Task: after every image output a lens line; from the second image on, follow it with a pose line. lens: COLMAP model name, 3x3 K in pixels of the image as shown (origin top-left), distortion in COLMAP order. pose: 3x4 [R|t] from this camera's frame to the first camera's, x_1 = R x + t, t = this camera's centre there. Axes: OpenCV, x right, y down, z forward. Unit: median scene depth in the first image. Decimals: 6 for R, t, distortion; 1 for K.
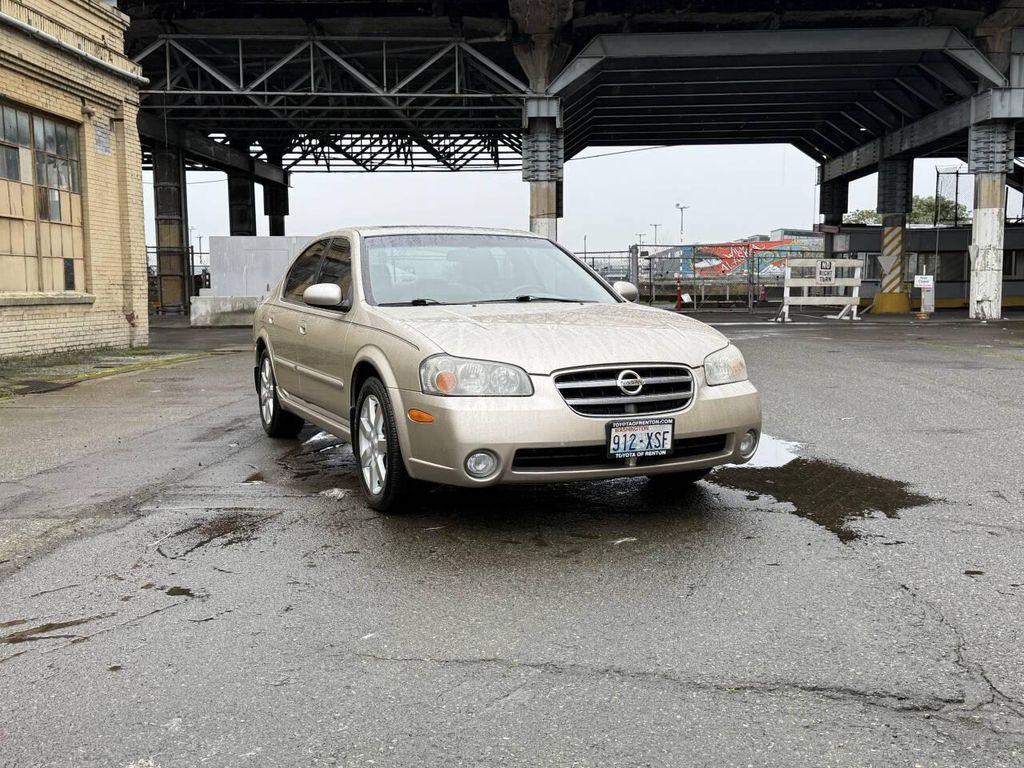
lens RADIAL K [[1055.2, 0, 518.0], [0, 1055.2, 383.1], [0, 0, 1]] dist [0.176740, -0.372052]
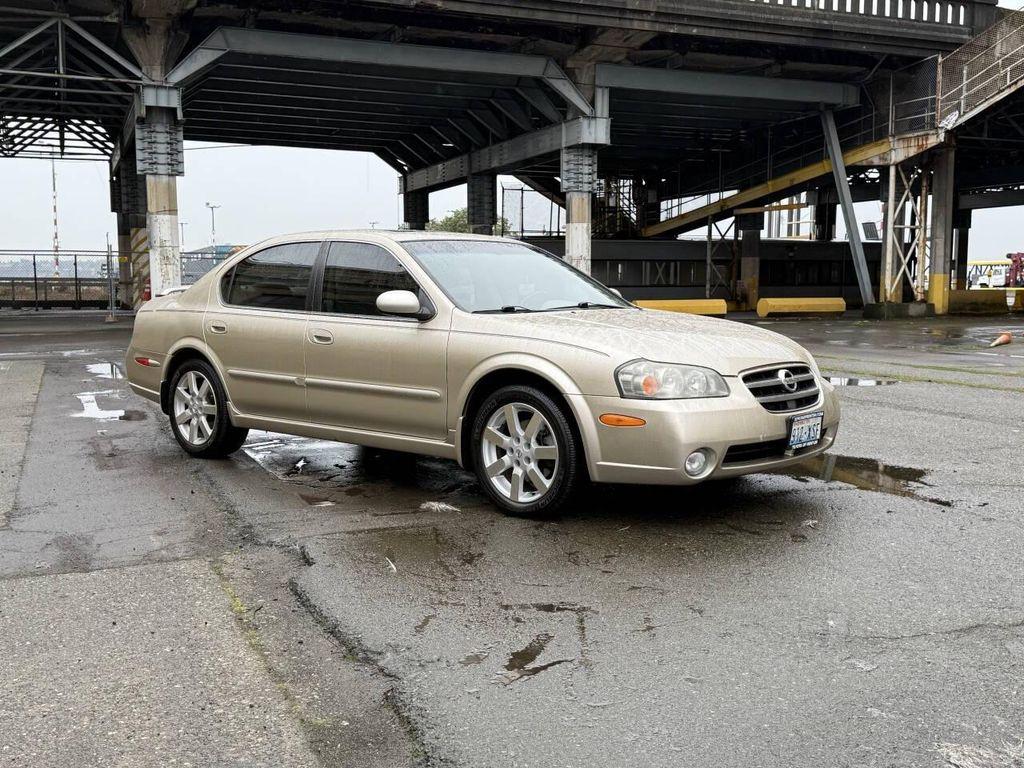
lens RADIAL K [[1055.2, 0, 518.0], [0, 1055.2, 383.1], [0, 0, 1]] dist [0.176740, -0.372052]
pose [[0.906479, -0.033645, 0.420908, -0.098742], [0.034763, 0.999383, 0.005019, -0.002116], [-0.420817, 0.010083, 0.907090, 0.017884]]
